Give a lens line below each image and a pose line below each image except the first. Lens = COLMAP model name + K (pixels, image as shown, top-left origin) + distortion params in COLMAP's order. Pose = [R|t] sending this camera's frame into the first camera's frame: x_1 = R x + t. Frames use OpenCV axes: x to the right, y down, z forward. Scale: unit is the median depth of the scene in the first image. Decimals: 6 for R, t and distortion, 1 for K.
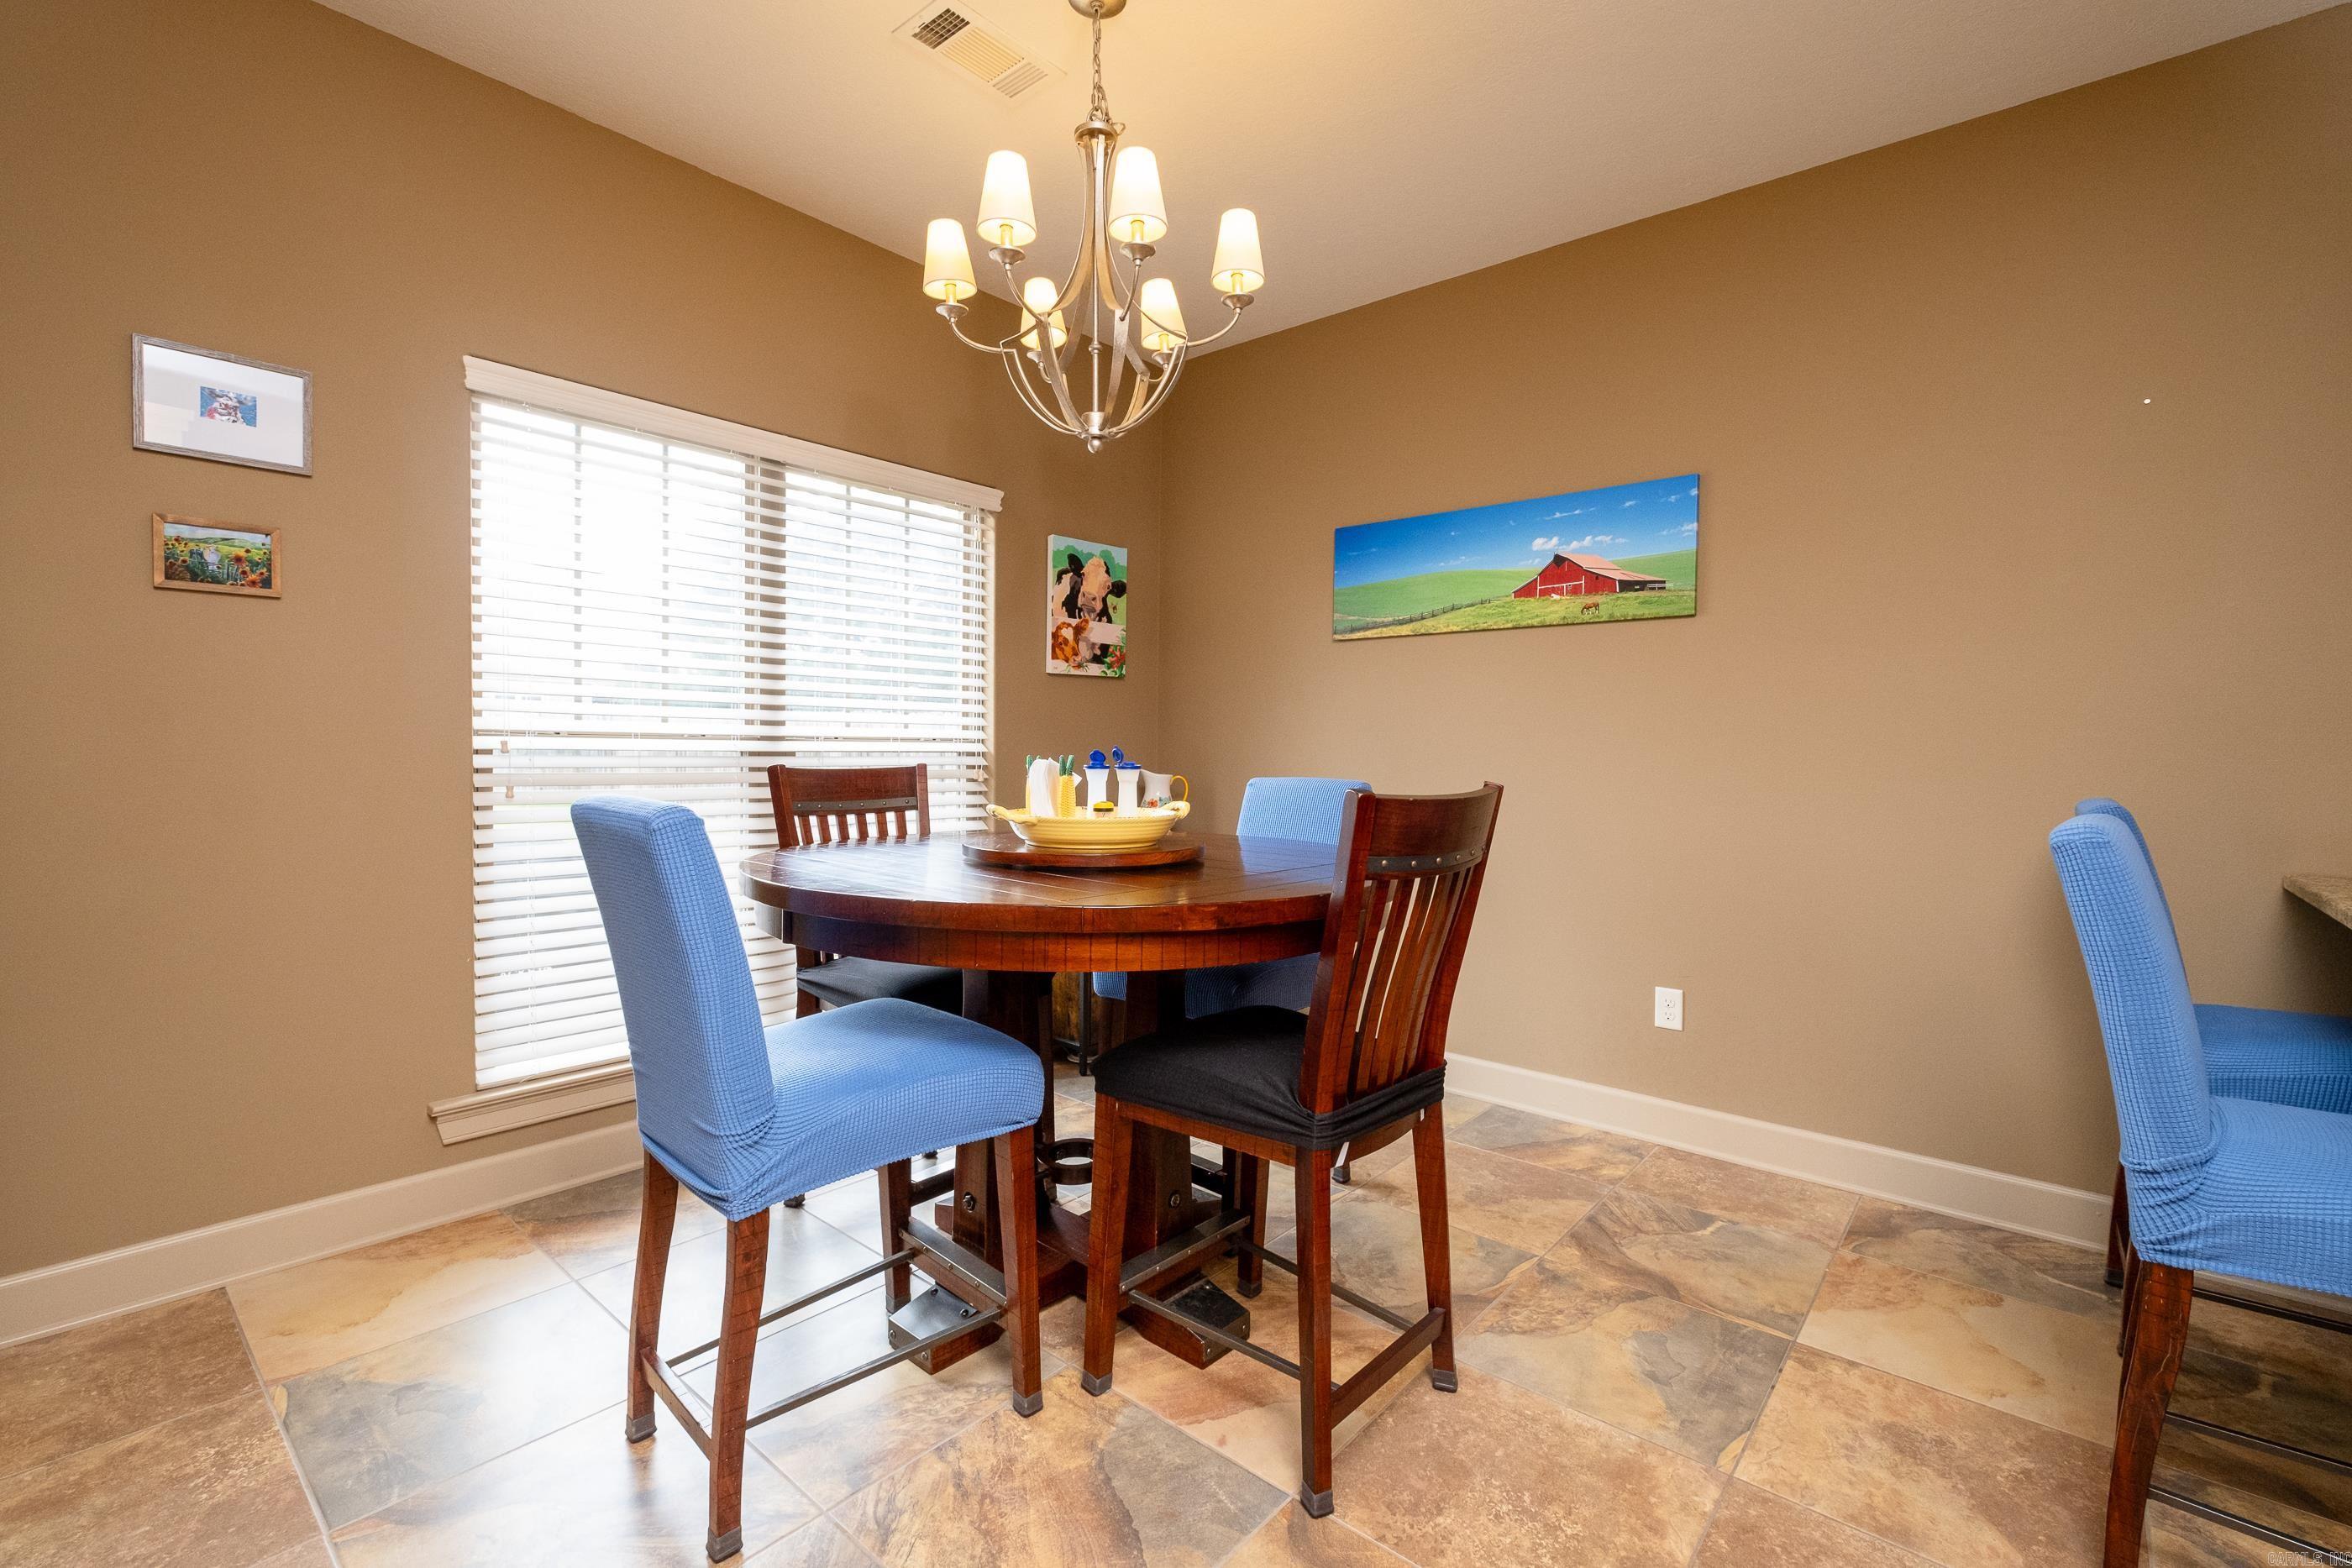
lens RADIAL K [[1051.0, 0, 1131.9], [0, 1051.0, 746.0], [0, 0, 1]] dist [0.002979, -0.005458]
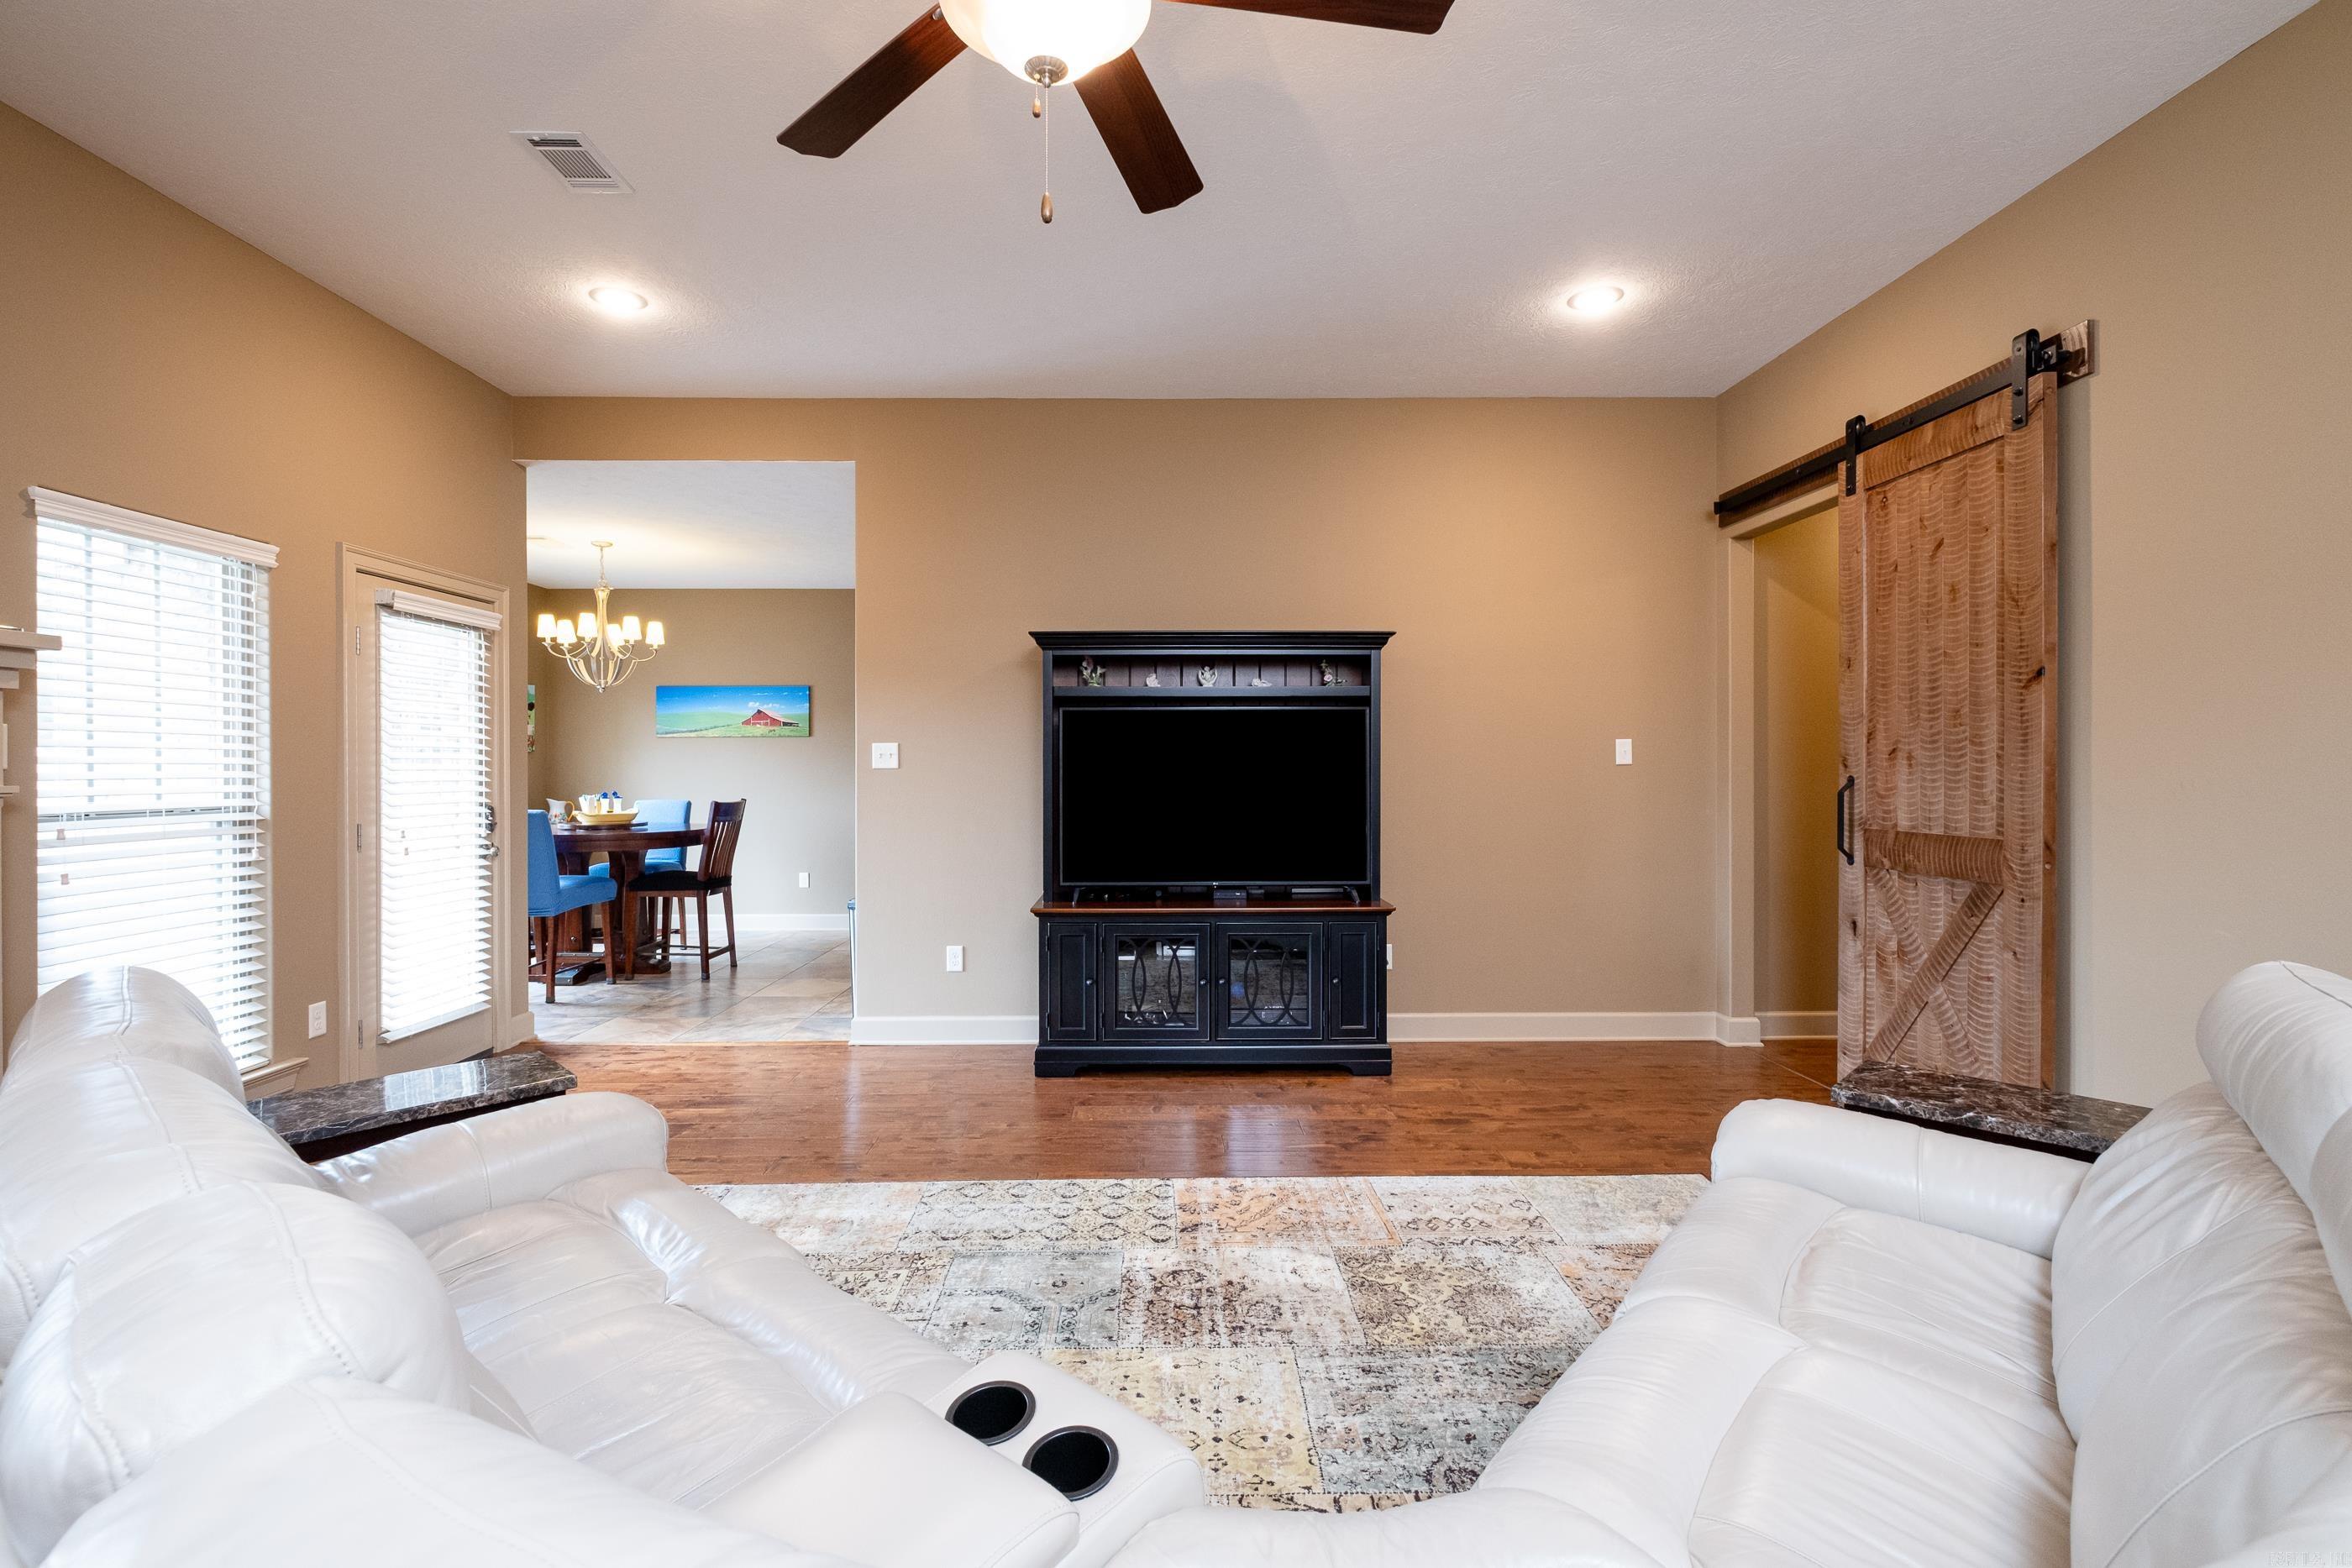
lens RADIAL K [[1051.0, 0, 1153.3], [0, 1051.0, 776.8], [0, 0, 1]] dist [0.002979, -0.005458]
pose [[0.737203, -0.021053, 0.675343, -0.585460], [0.016116, 0.999778, 0.013574, -0.036430], [-0.675479, 0.000877, 0.737379, -1.454683]]
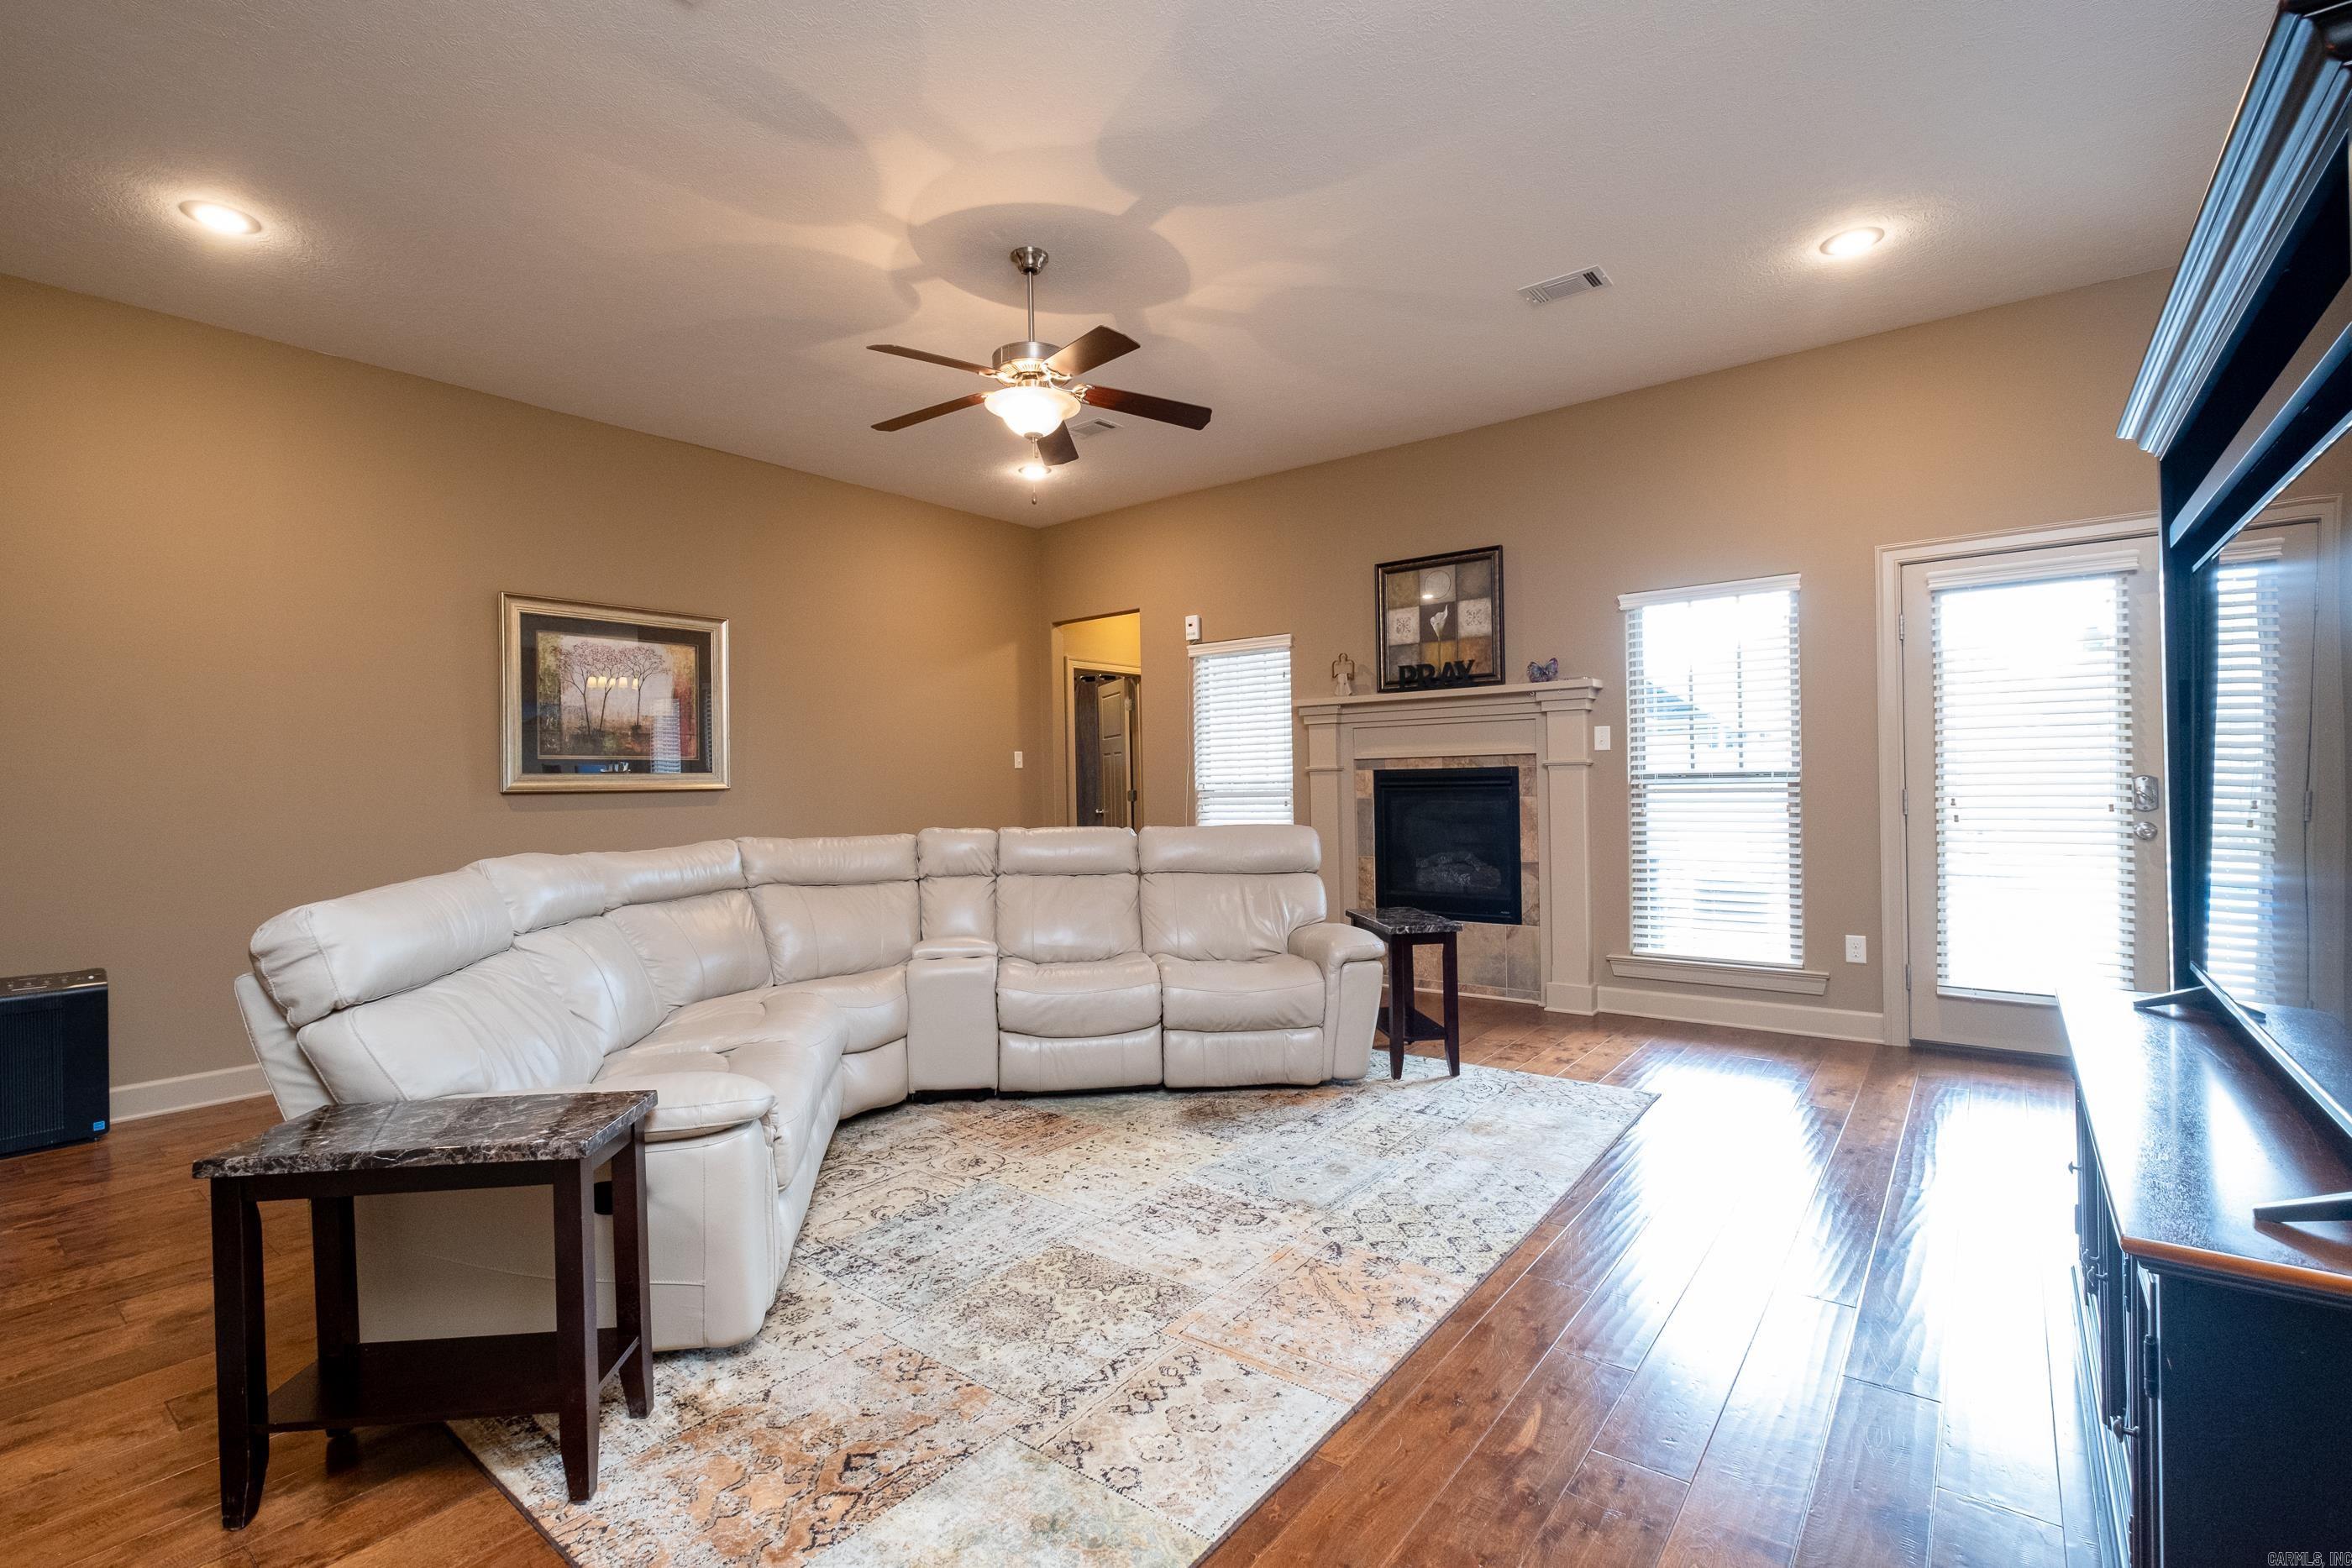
lens RADIAL K [[1051.0, 0, 1196.3], [0, 1051.0, 784.1], [0, 0, 1]] dist [0.002979, -0.005458]
pose [[0.100634, -0.012281, -0.994848, 0.732948], [0.016203, 0.999811, -0.010703, 0.009367], [0.994792, -0.015043, 0.100814, -1.027772]]
